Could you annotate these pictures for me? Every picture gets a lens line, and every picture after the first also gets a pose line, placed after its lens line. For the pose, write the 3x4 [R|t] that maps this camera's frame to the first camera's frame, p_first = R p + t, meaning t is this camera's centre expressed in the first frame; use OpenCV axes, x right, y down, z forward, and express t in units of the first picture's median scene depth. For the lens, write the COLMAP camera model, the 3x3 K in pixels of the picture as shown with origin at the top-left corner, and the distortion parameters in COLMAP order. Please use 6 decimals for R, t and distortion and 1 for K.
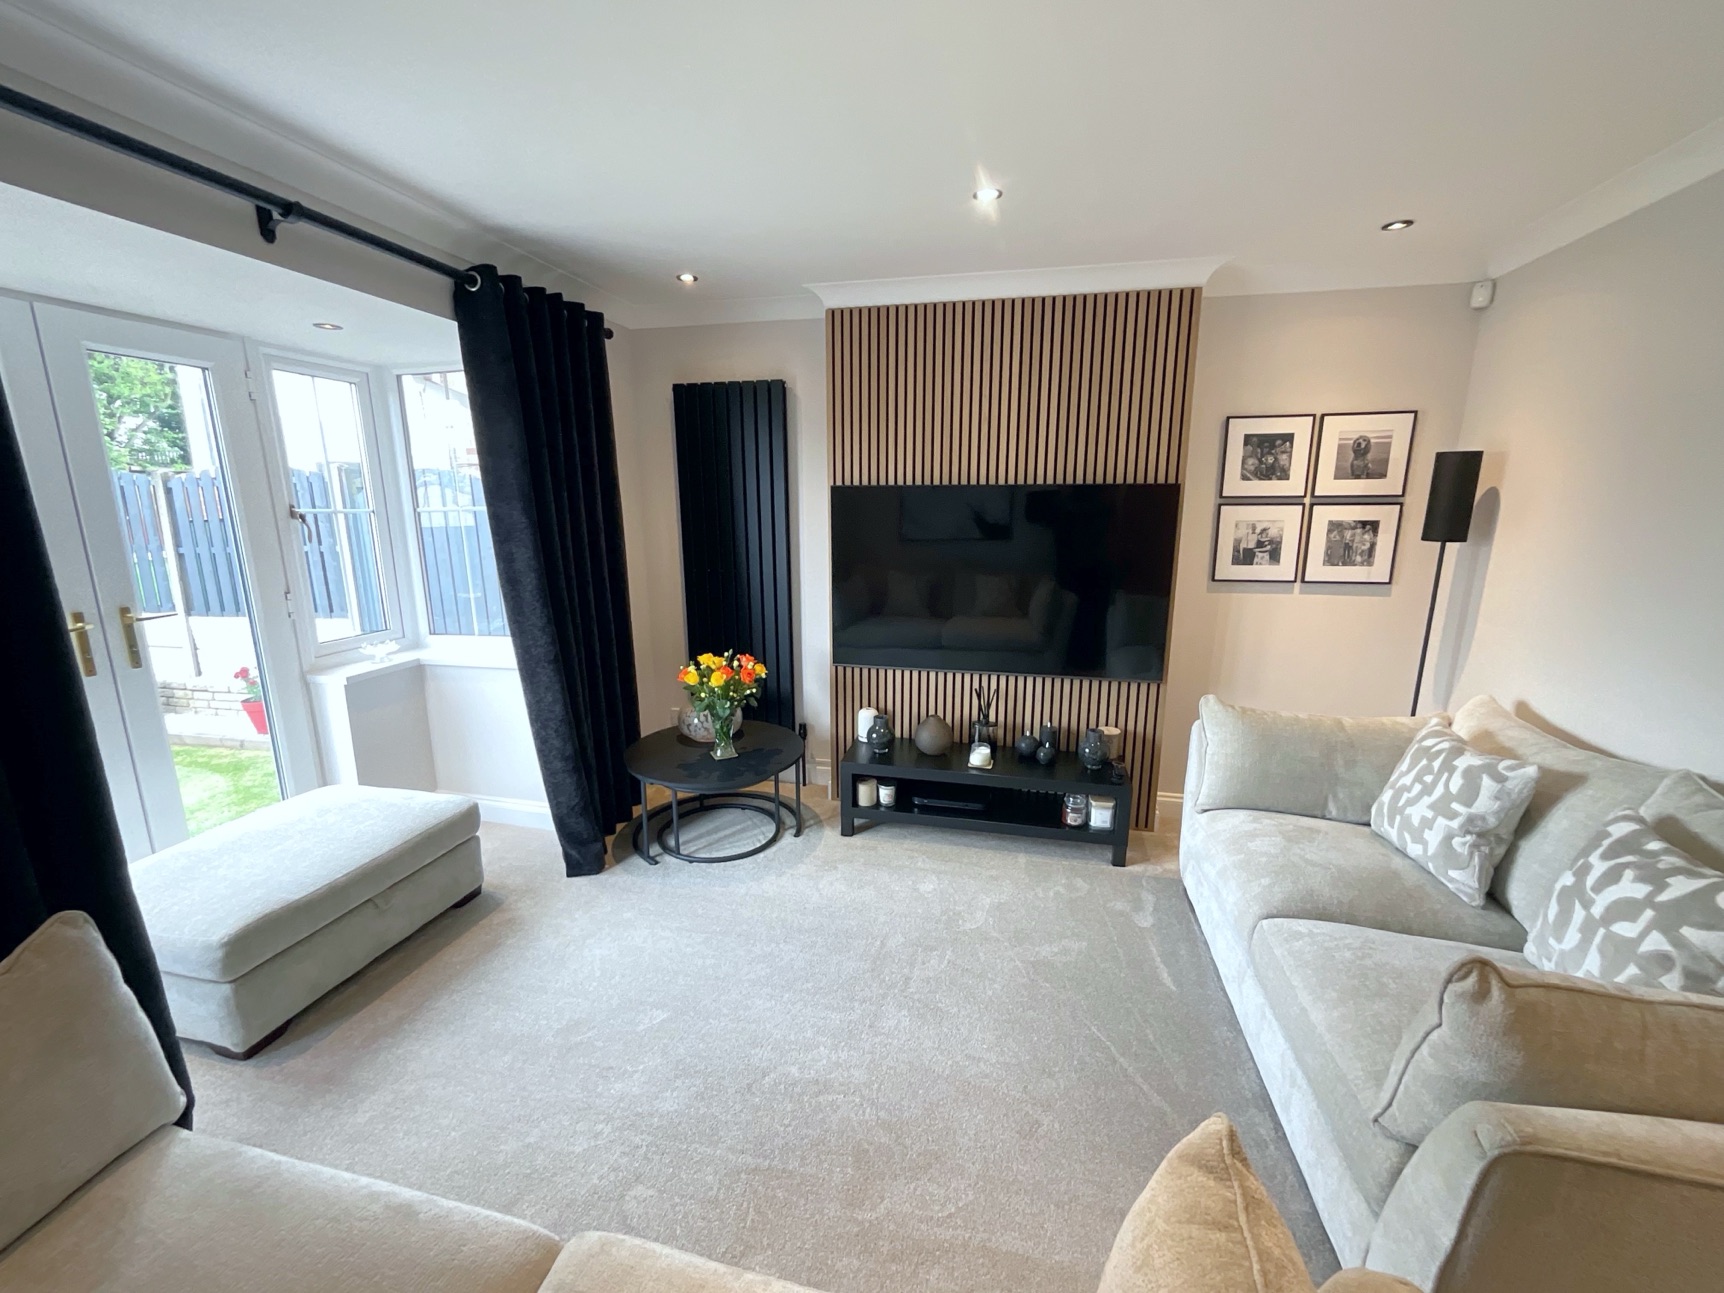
lens RADIAL K [[698.5, 0, 863.9], [0, 698.5, 645.8], [0, 0, 1]] dist [-0.002022, 0.000266]
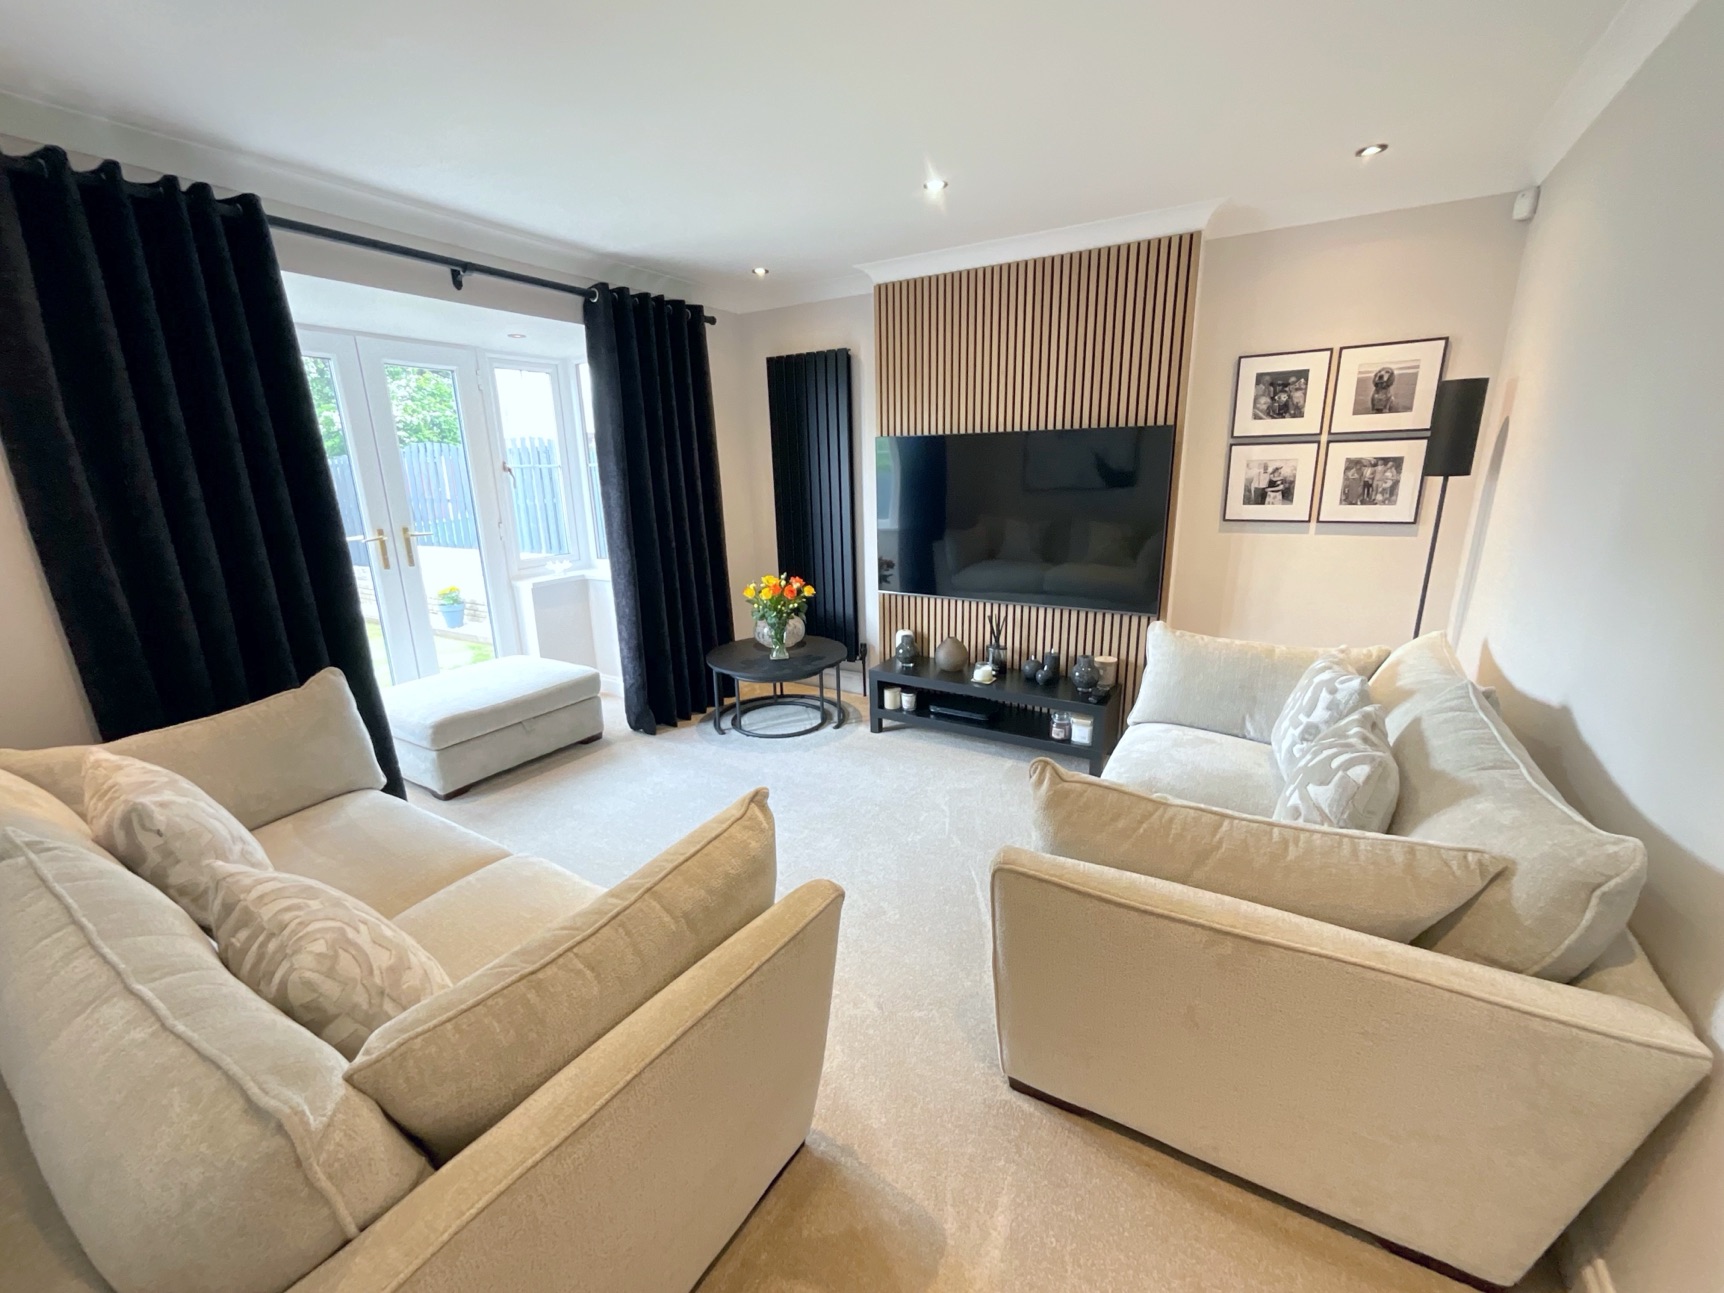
lens RADIAL K [[698.5, 0, 863.9], [0, 698.5, 645.8], [0, 0, 1]] dist [-0.002022, 0.000266]
pose [[0.949665, 0.061443, -0.307182, 0.338972], [-0.044777, 0.997132, 0.061018, 0.053873], [0.310050, -0.044192, 0.949693, -0.152357]]
